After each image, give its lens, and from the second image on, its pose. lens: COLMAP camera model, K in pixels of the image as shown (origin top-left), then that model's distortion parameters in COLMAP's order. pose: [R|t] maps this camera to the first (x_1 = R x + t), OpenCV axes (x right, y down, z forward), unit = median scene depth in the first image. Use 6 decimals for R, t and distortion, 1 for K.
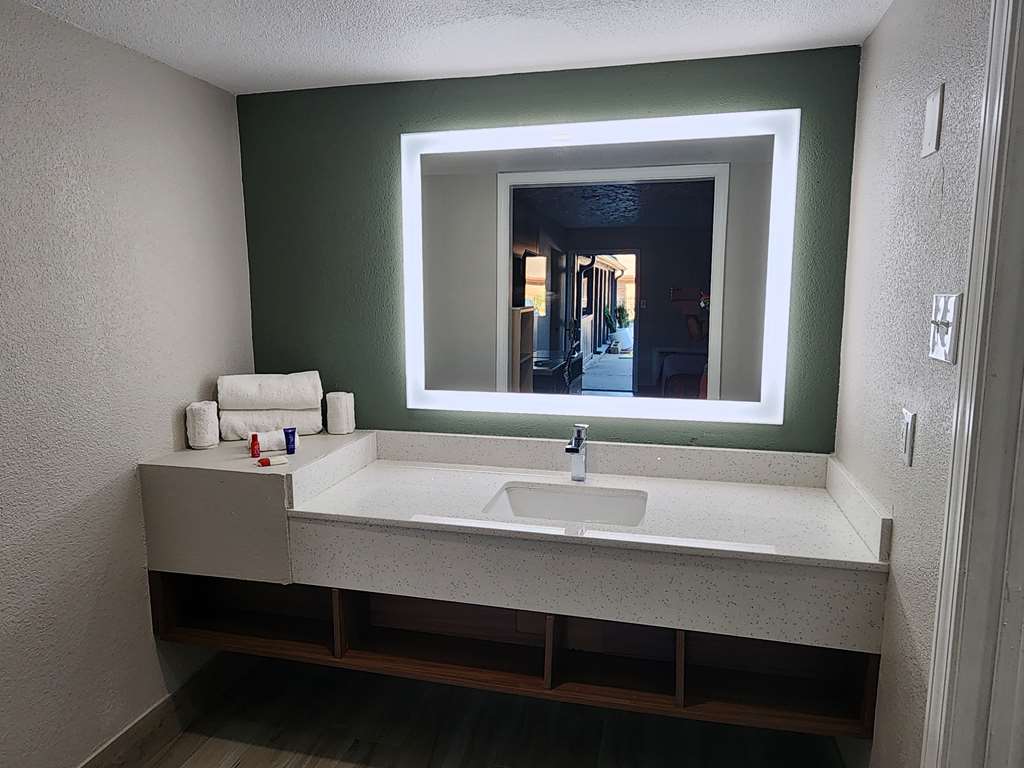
lens RADIAL K [[676.8, 0, 507.7], [0, 676.8, 386.6], [0, 0, 1]] dist [-0.005350, -0.003510]
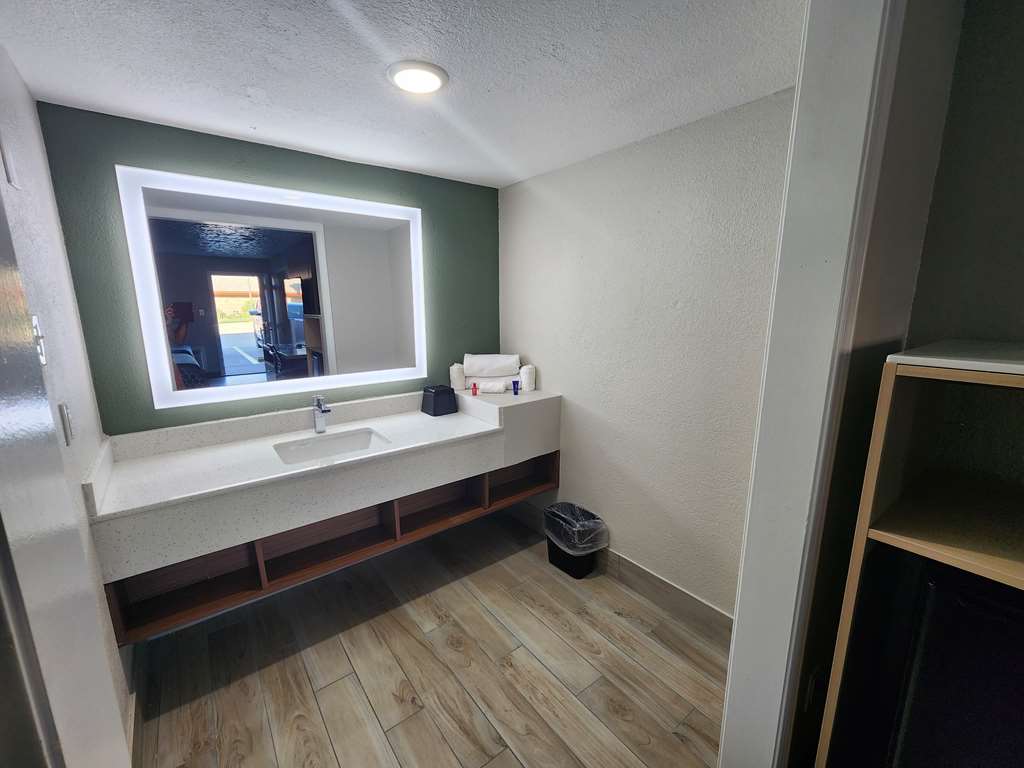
lens RADIAL K [[412.1, 0, 508.8], [0, 412.1, 398.4], [0, 0, 1]] dist [-0.000953, -0.000022]
pose [[0.617269, -0.174793, 0.767090, -0.332646], [0.114366, 0.984587, 0.132323, -0.012504], [-0.778396, 0.006051, 0.627745, 0.078593]]
